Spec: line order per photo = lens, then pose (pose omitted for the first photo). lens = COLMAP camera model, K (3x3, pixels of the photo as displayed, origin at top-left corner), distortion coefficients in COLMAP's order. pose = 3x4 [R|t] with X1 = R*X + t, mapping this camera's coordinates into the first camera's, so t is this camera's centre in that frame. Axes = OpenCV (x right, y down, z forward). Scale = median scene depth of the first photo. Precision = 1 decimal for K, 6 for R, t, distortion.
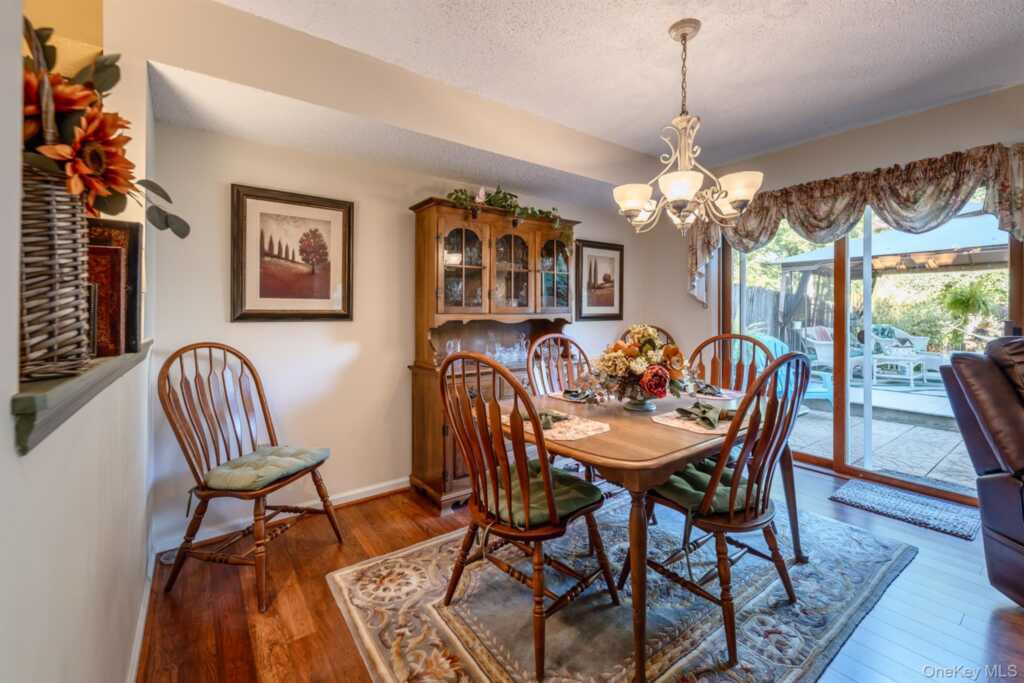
lens RADIAL K [[429.8, 0, 515.1], [0, 429.8, 310.0], [0, 0, 1]] dist [0.001803, -0.000012]
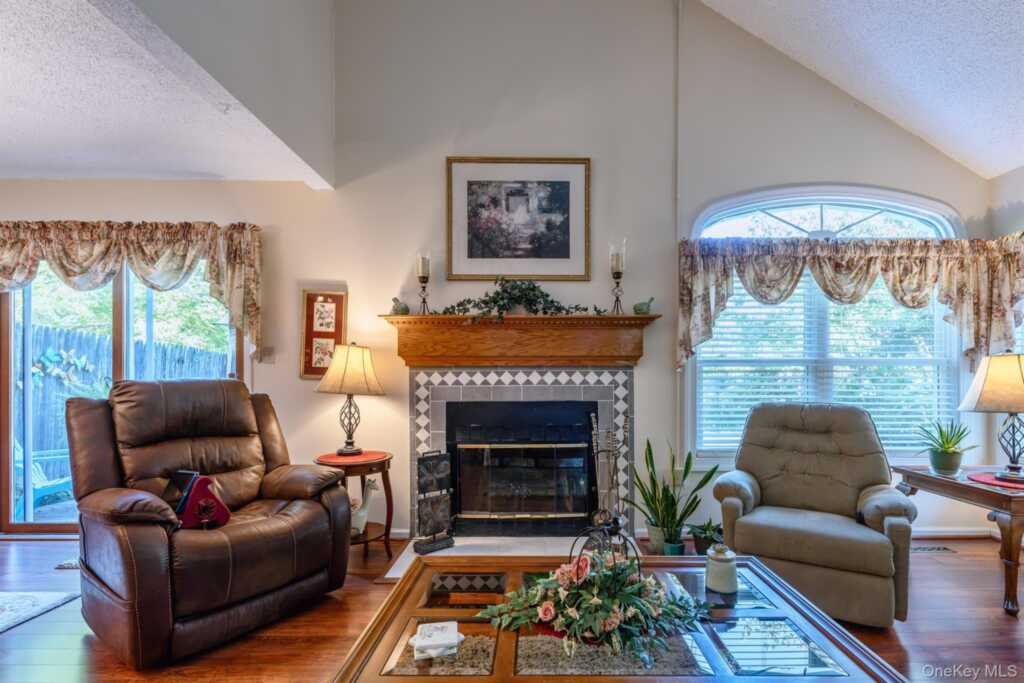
lens RADIAL K [[451.6, 0, 535.7], [0, 451.6, 381.2], [0, 0, 1]] dist [0.002622, -0.000172]
pose [[0.591173, 0.001785, 0.806543, 0.576291], [-0.001769, 0.999998, -0.000916, 0.044295], [-0.806543, -0.000885, 0.591175, -0.406204]]
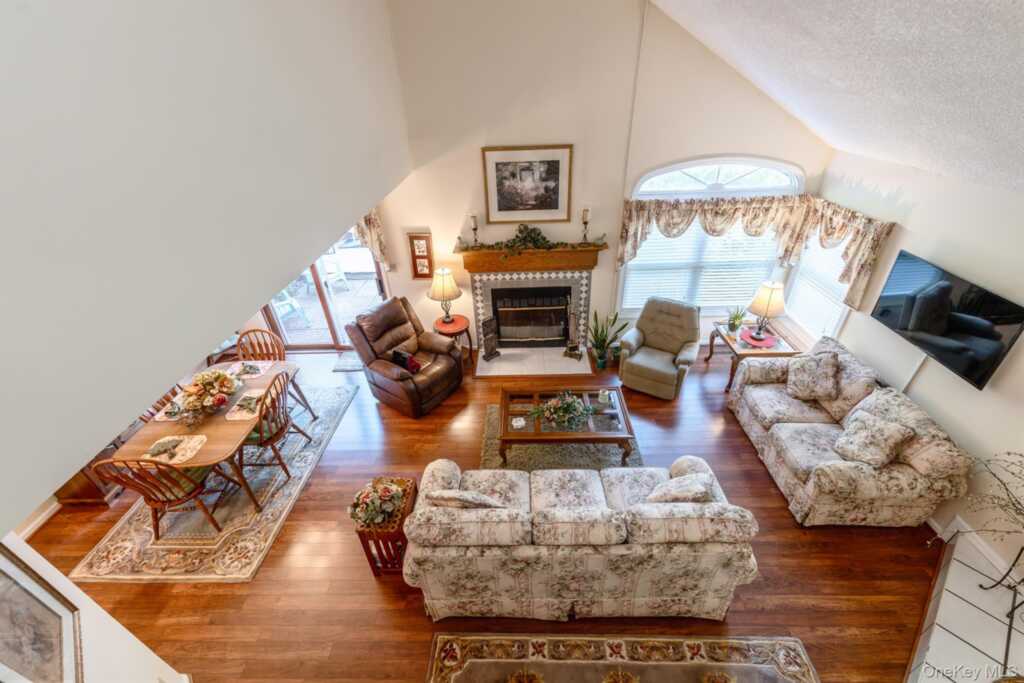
lens RADIAL K [[417.9, 0, 510.8], [0, 417.9, 345.5], [0, 0, 1]] dist [0.007156, 0.000104]
pose [[0.608914, -0.448246, 0.654446, -0.021596], [0.035899, 0.839760, 0.541770, -0.775342], [-0.792424, -0.306397, 0.527433, -0.769132]]
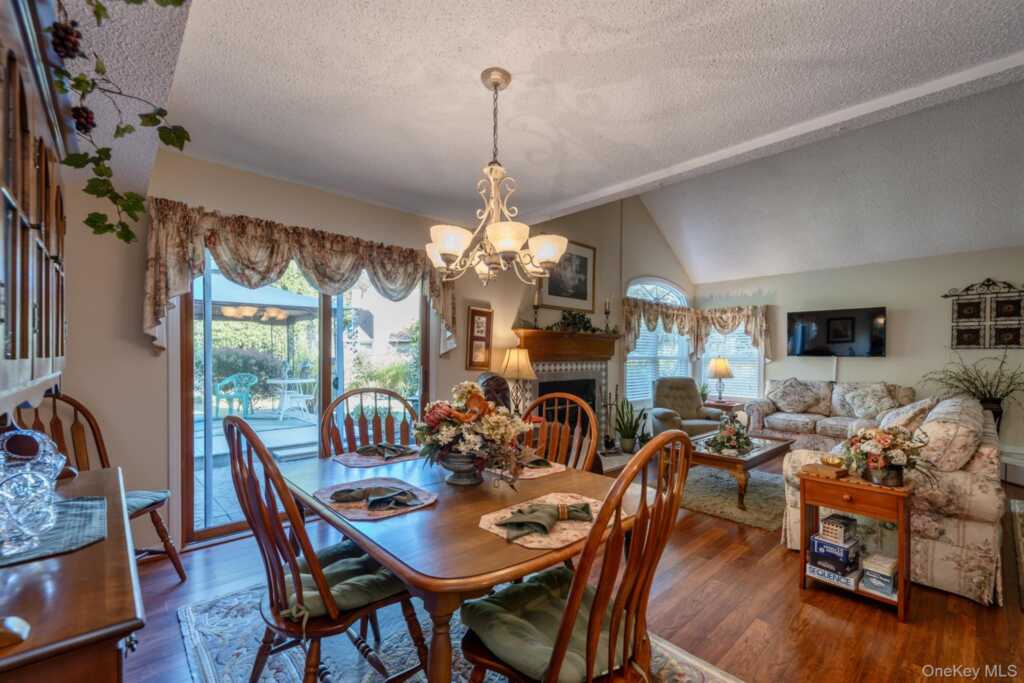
lens RADIAL K [[441.1, 0, 525.7], [0, 441.1, 360.8], [0, 0, 1]] dist [0.000746, -0.001313]
pose [[-0.125985, -0.011440, 0.991966, -0.448678], [-0.007310, 0.999917, 0.010603, -0.012386], [-0.992005, -0.005915, -0.126059, 0.760846]]
